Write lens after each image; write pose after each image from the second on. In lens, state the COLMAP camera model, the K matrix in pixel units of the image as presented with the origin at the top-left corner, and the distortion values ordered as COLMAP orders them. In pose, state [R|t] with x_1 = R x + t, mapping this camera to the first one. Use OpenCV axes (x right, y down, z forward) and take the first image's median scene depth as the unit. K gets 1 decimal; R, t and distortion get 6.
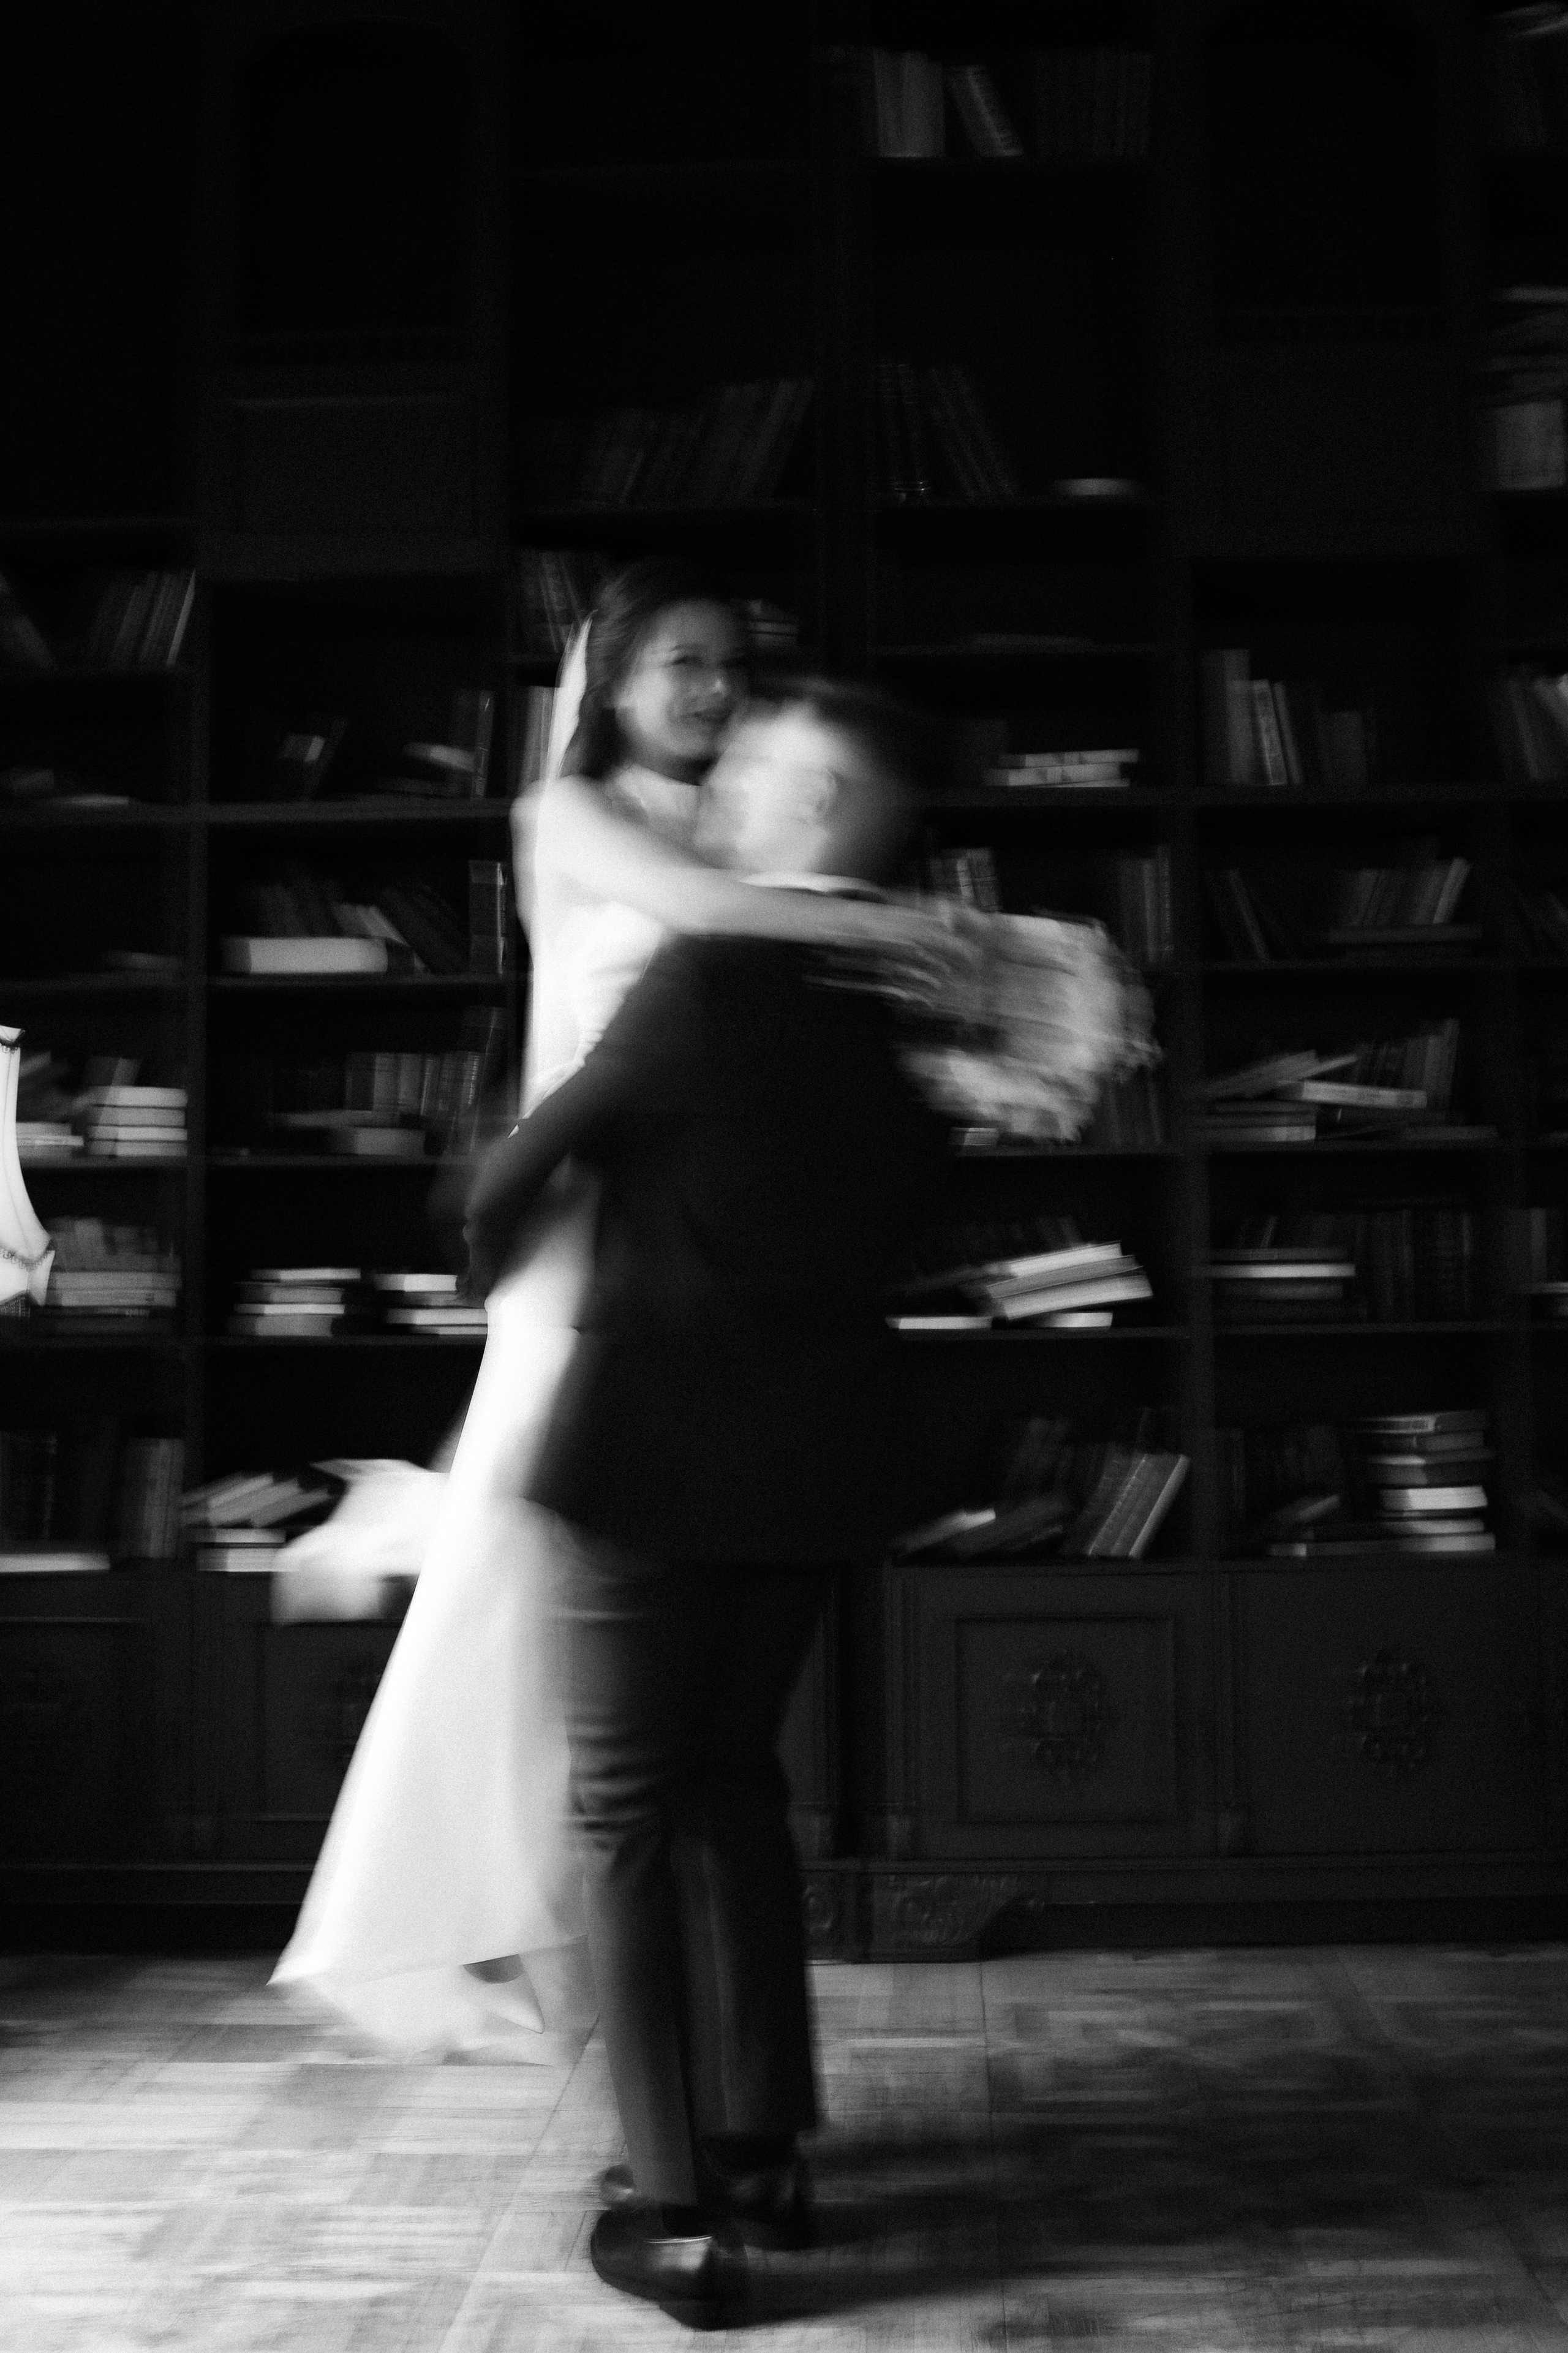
lens RADIAL K [[2422.1, 0, 792.8], [0, 2422.1, 1181.7], [0, 0, 1]] dist [-0.020619, 0.000000]
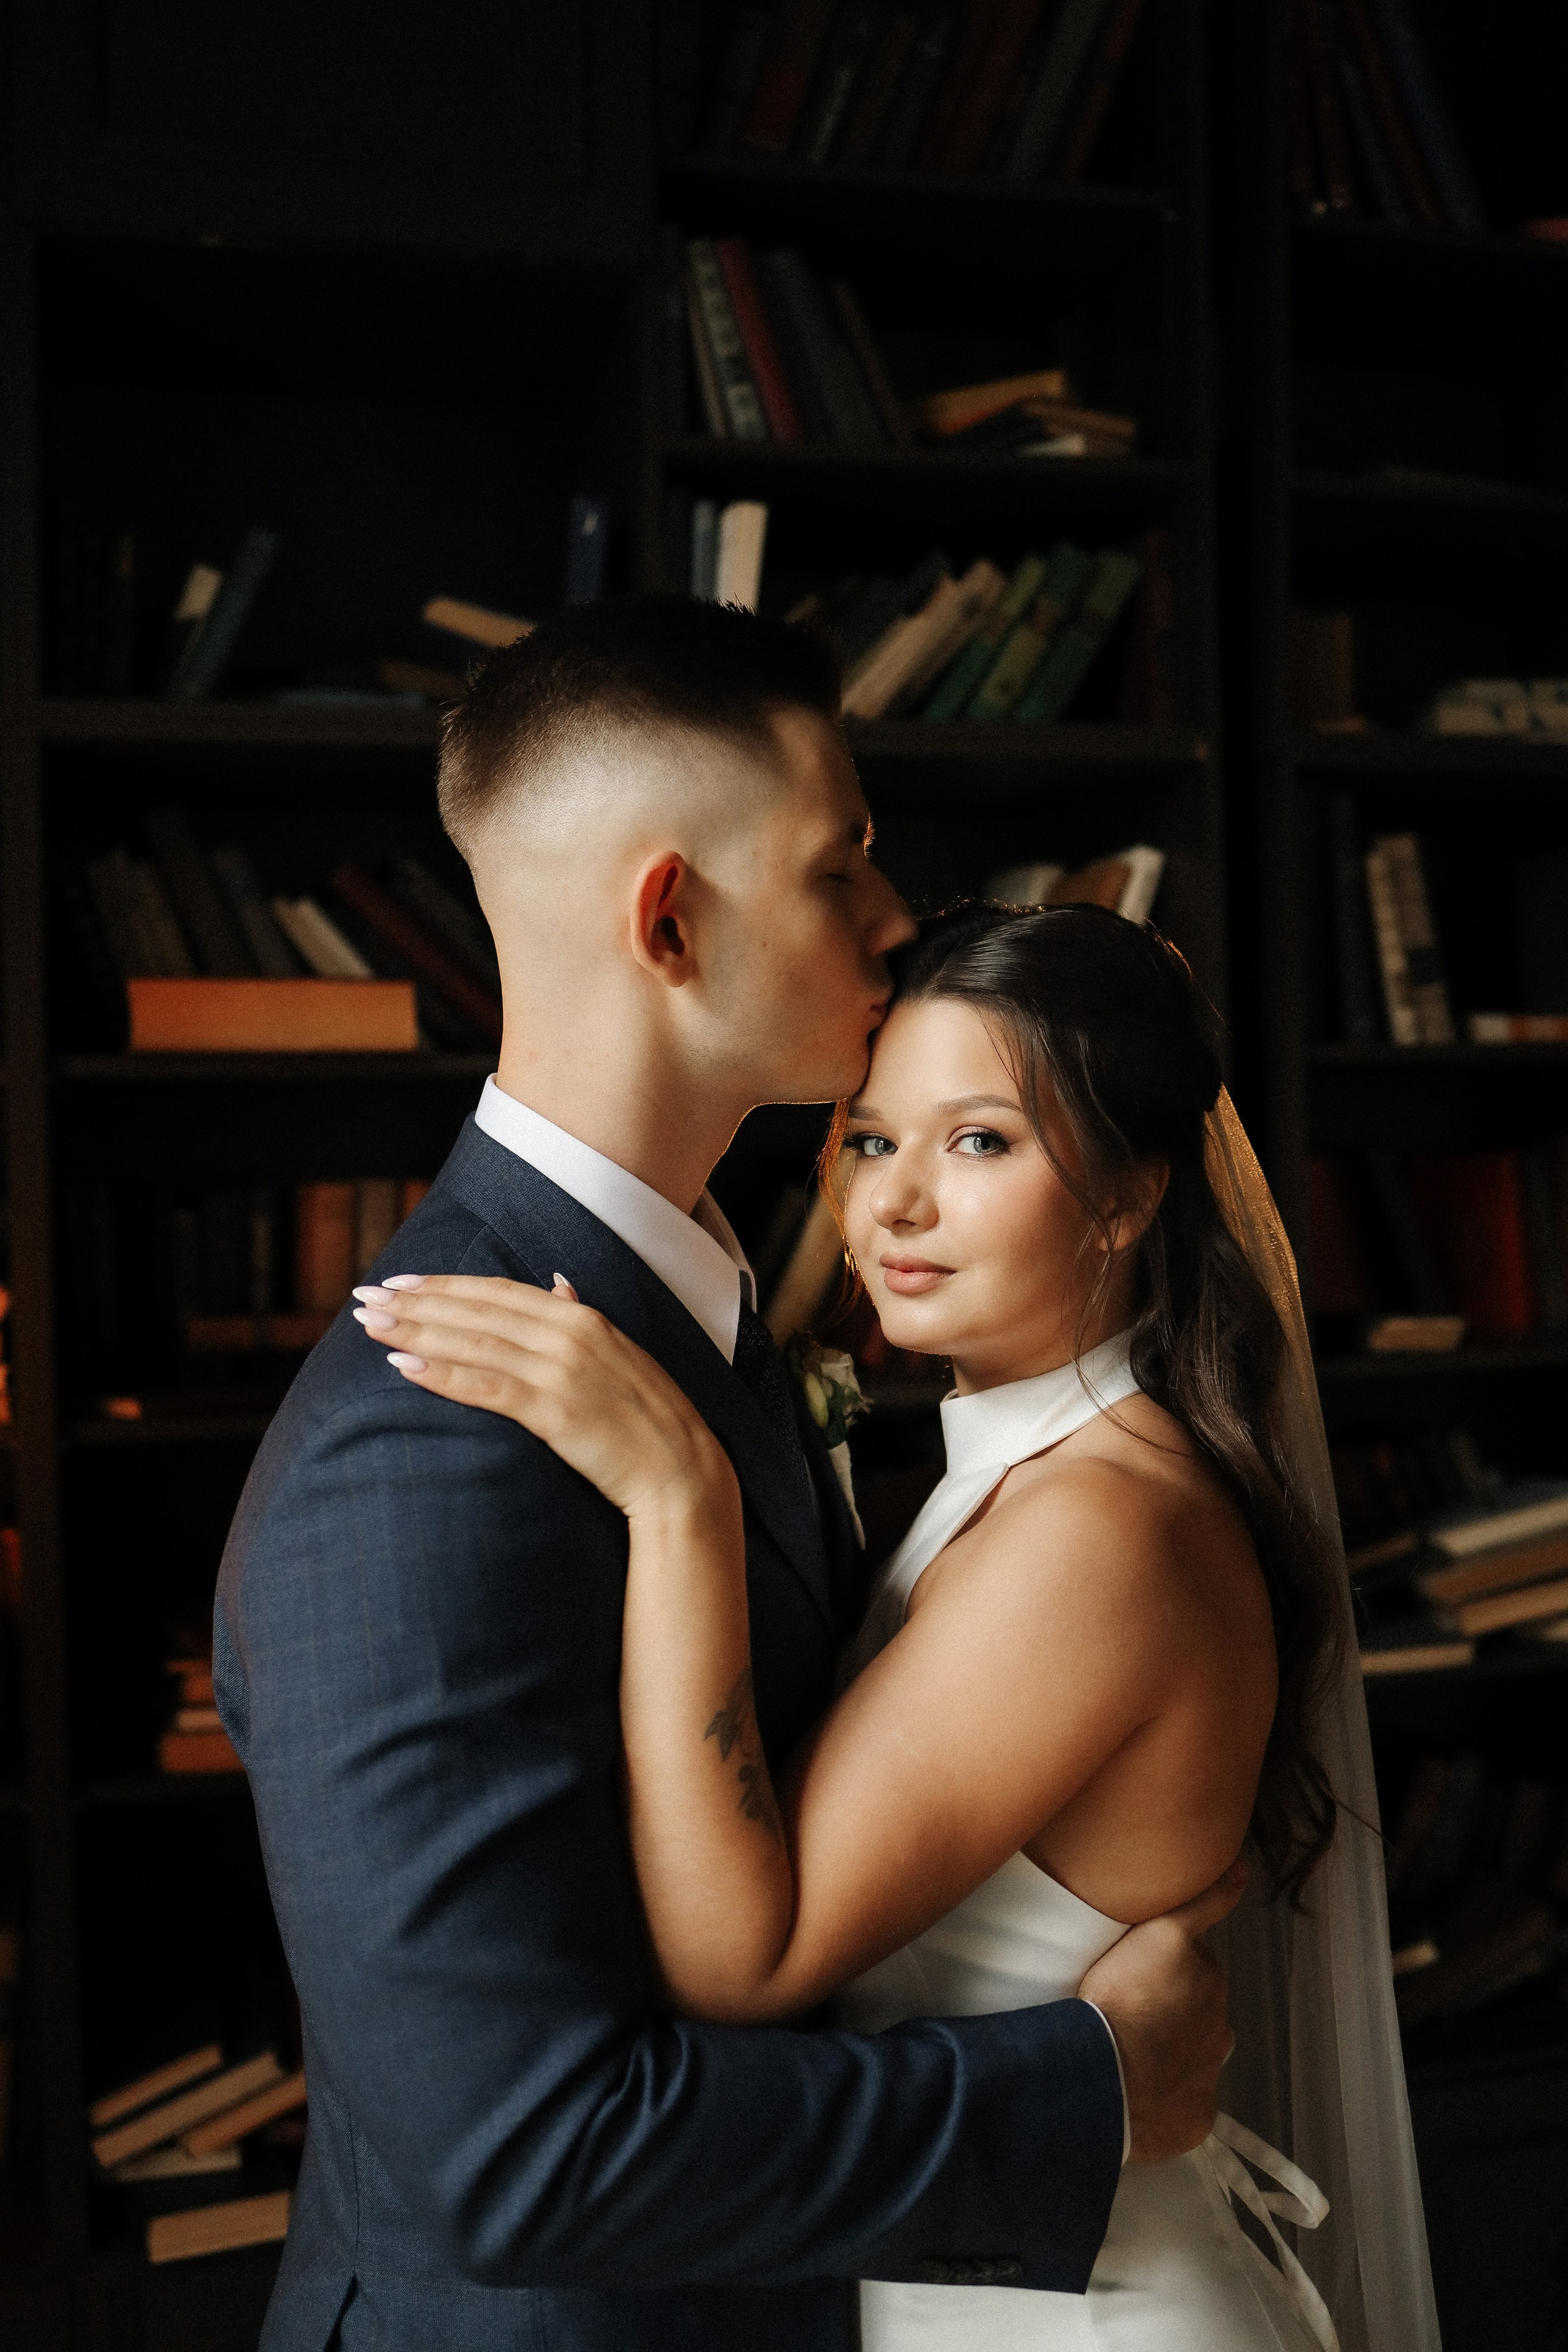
lens RADIAL K [[2421.3, 0, 781.3], [0, 2421.3, 1248.5], [0, 0, 1]] dist [-0.020619, 0.000000]
pose [[0.948817, -0.020435, 0.315163, -0.254463], [0.000353, 0.997972, 0.063646, -0.075357], [-0.315825, -0.060278, 0.946901, 0.485571]]
